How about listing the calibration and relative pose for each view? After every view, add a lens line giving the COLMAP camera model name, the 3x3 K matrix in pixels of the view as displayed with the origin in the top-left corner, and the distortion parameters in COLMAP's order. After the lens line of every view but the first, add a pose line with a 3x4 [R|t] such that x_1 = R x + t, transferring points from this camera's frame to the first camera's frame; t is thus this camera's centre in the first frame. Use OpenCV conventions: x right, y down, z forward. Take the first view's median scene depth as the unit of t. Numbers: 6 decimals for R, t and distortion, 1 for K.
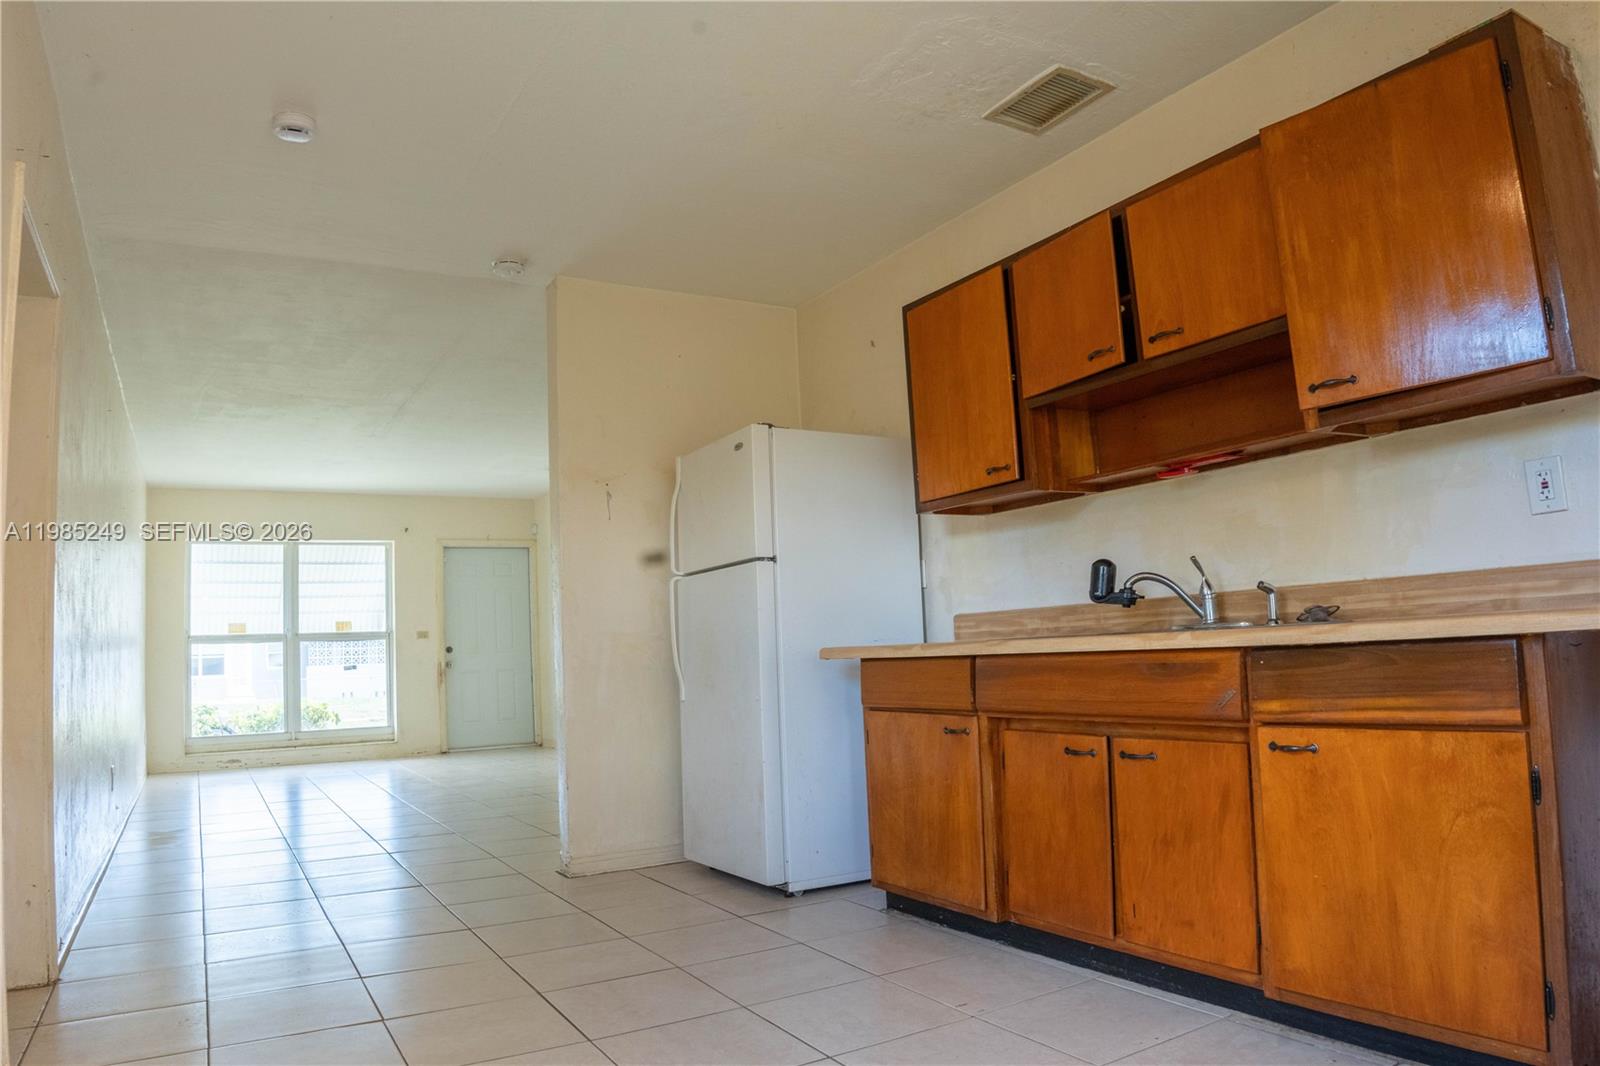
lens RADIAL K [[1053.3, 0, 800.0], [0, 1053.3, 533.0], [0, 0, 1]] dist [-0.139476, 0.054095]
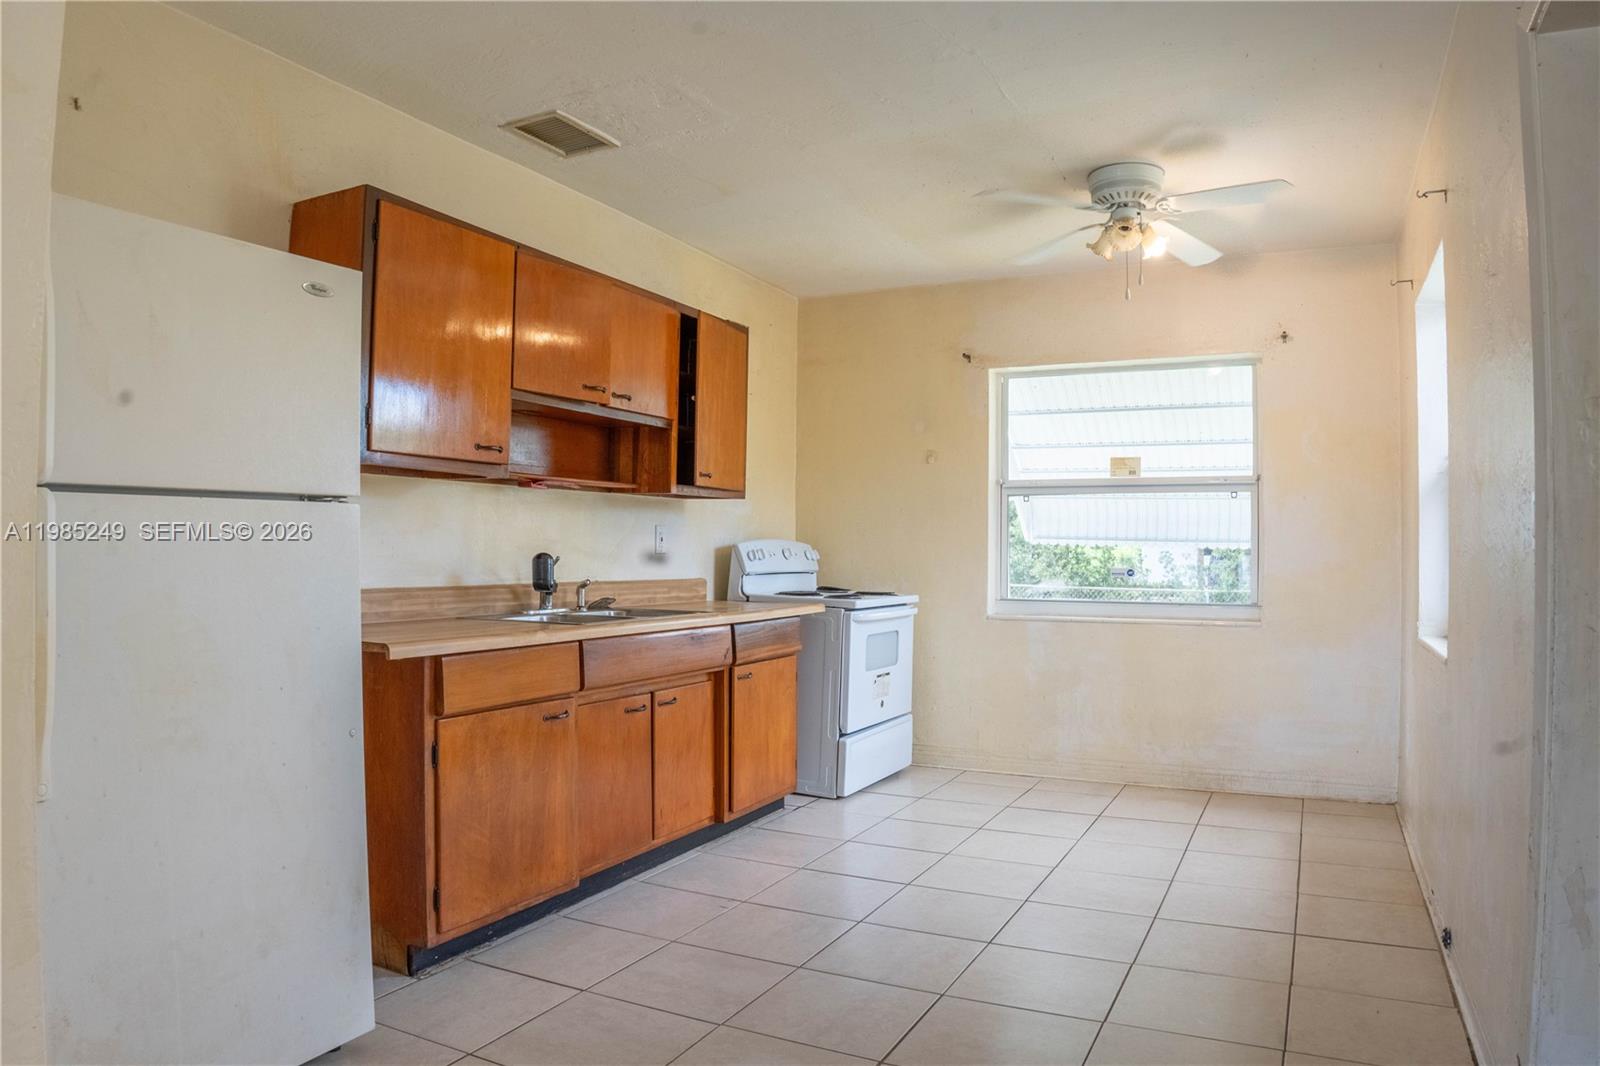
lens RADIAL K [[1053.3, 0, 800.0], [0, 1053.3, 533.0], [0, 0, 1]] dist [-0.139476, 0.054095]
pose [[-0.544545, 0.060908, 0.836517, -1.006313], [-0.068602, 0.990784, -0.116798, 0.144562], [-0.835921, -0.120988, -0.535348, 1.674642]]
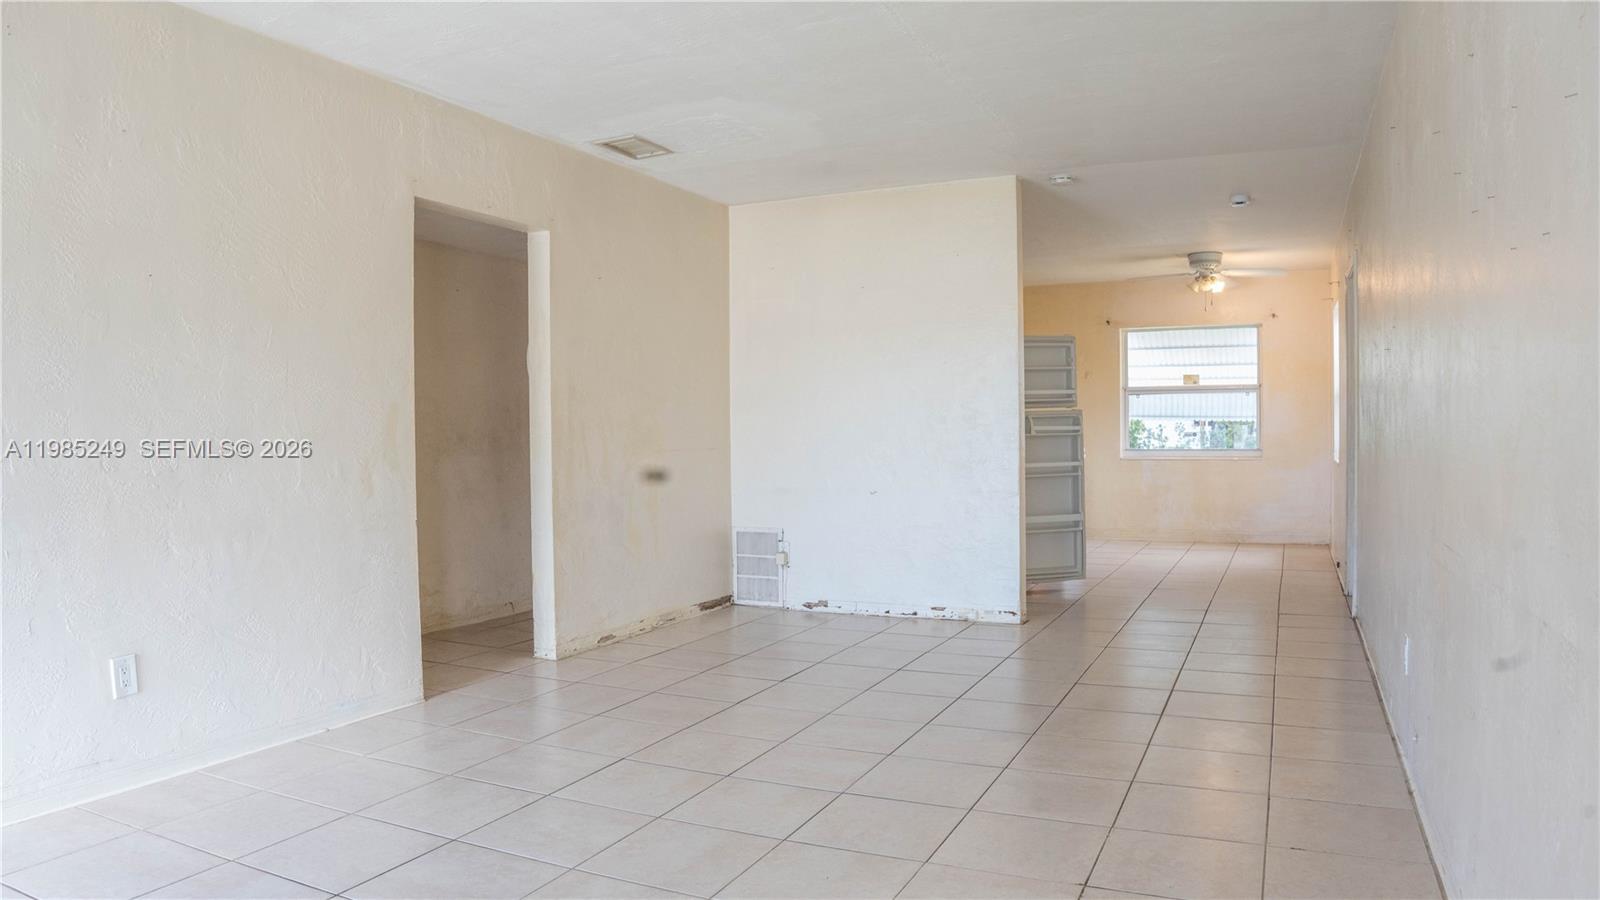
lens RADIAL K [[1053.6, 0, 800.0], [0, 1053.6, 450.0], [0, 0, 1]] dist [-0.149148, 0.052506]
pose [[-0.556050, 0.040243, 0.830174, -2.075414], [-0.050405, 0.995356, -0.082012, 0.396550], [-0.829619, -0.087448, -0.551440, 3.445002]]
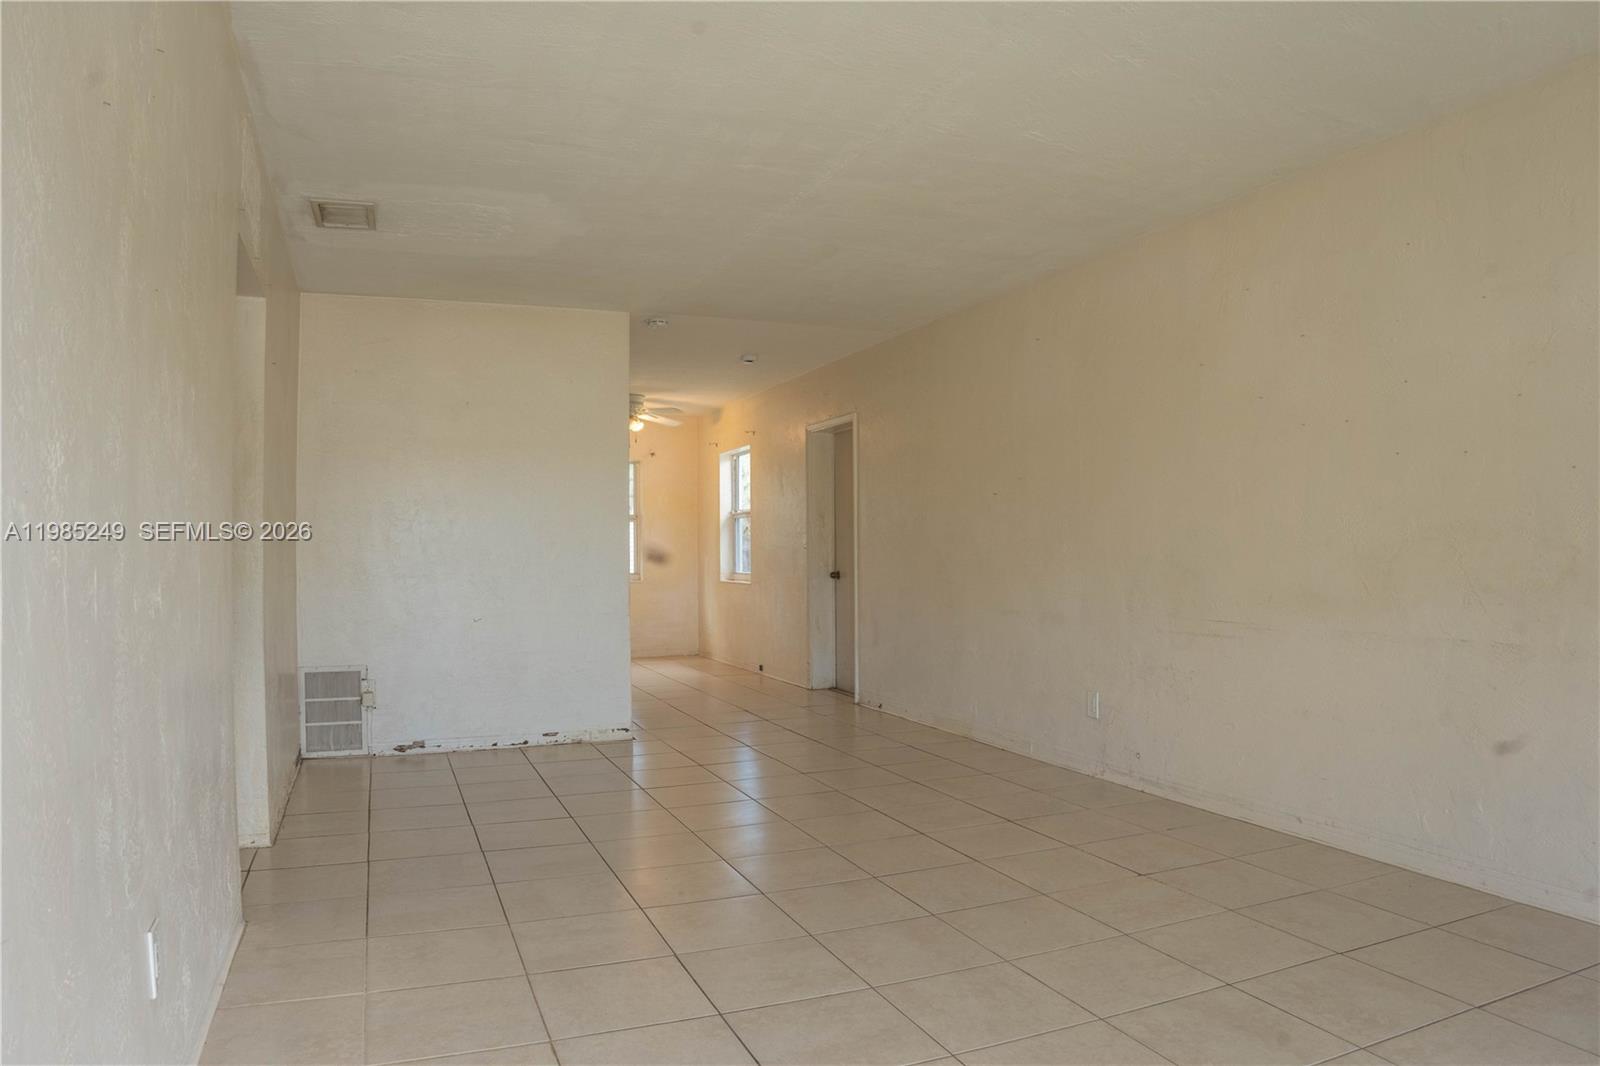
lens RADIAL K [[1053.3, 0, 800.0], [0, 1053.3, 533.0], [0, 0, 1]] dist [-0.139476, 0.054095]
pose [[-0.987721, 0.060440, 0.144063, -1.162161], [0.041751, 0.990715, -0.129386, 0.422120], [-0.150545, -0.121782, -0.981074, 4.120619]]
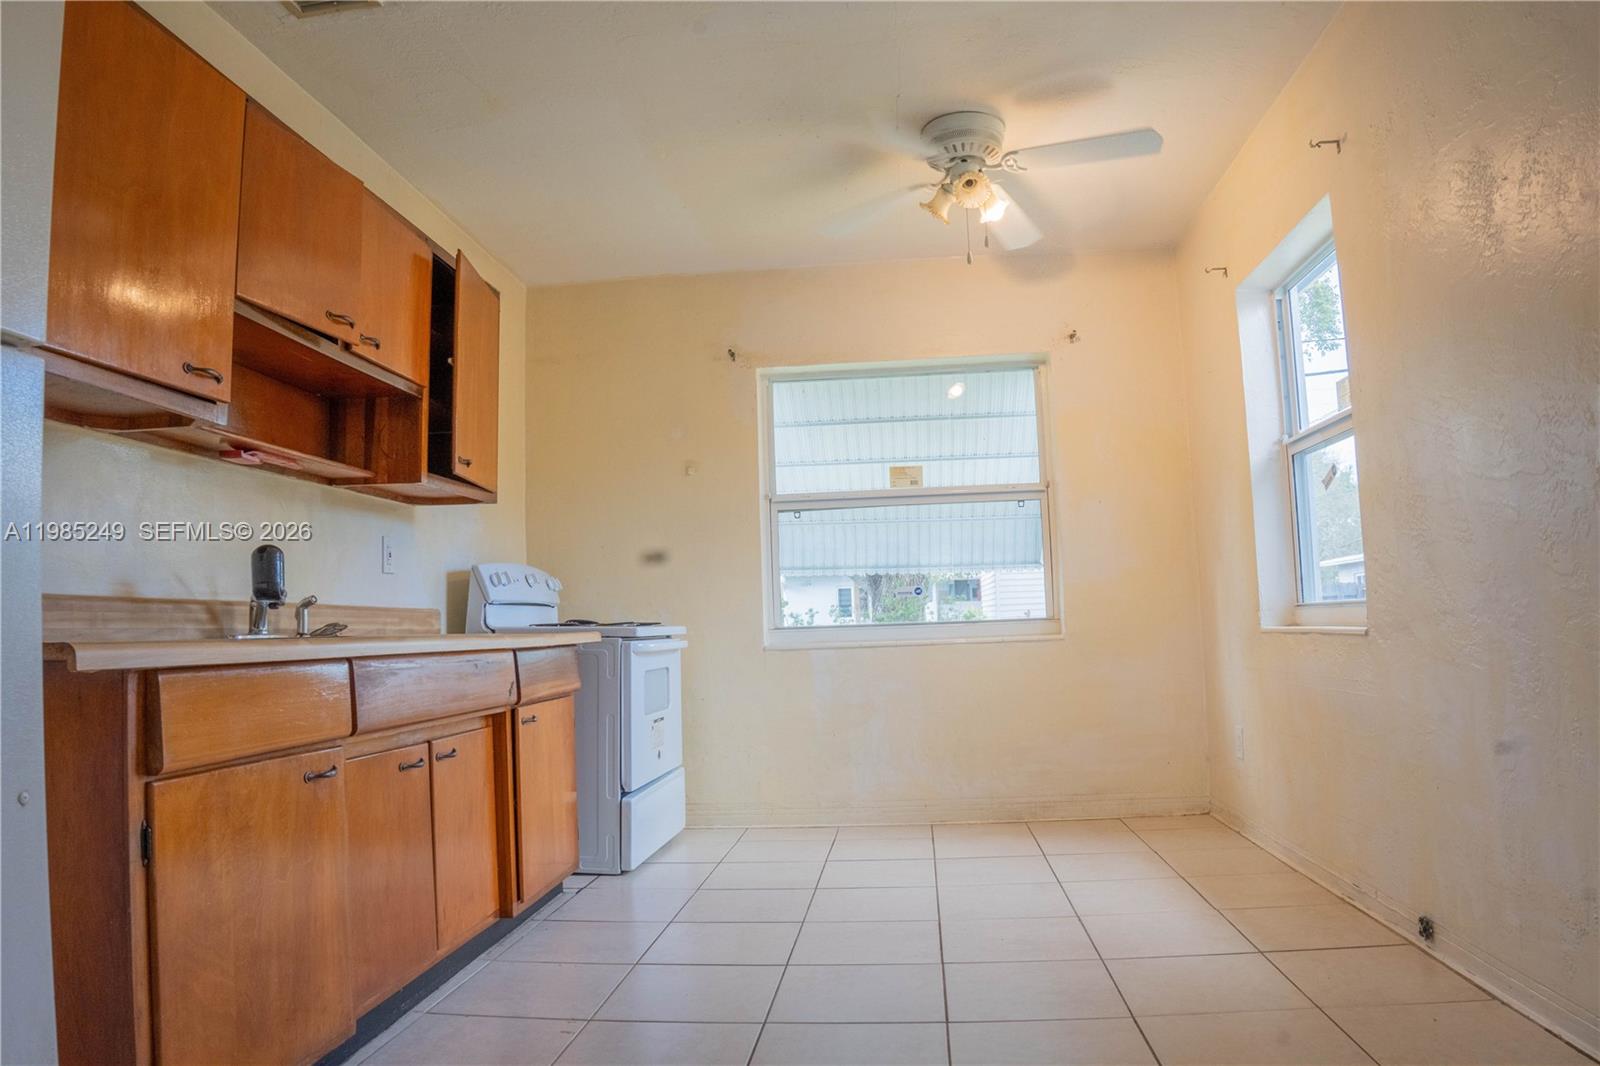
lens RADIAL K [[1053.3, 0, 800.0], [0, 1053.3, 533.0], [0, 0, 1]] dist [-0.139476, 0.054095]
pose [[-0.801708, 0.129897, 0.583431, -0.589661], [0.012115, 0.979431, -0.201417, 0.214704], [-0.597594, -0.154410, -0.786791, 1.656557]]
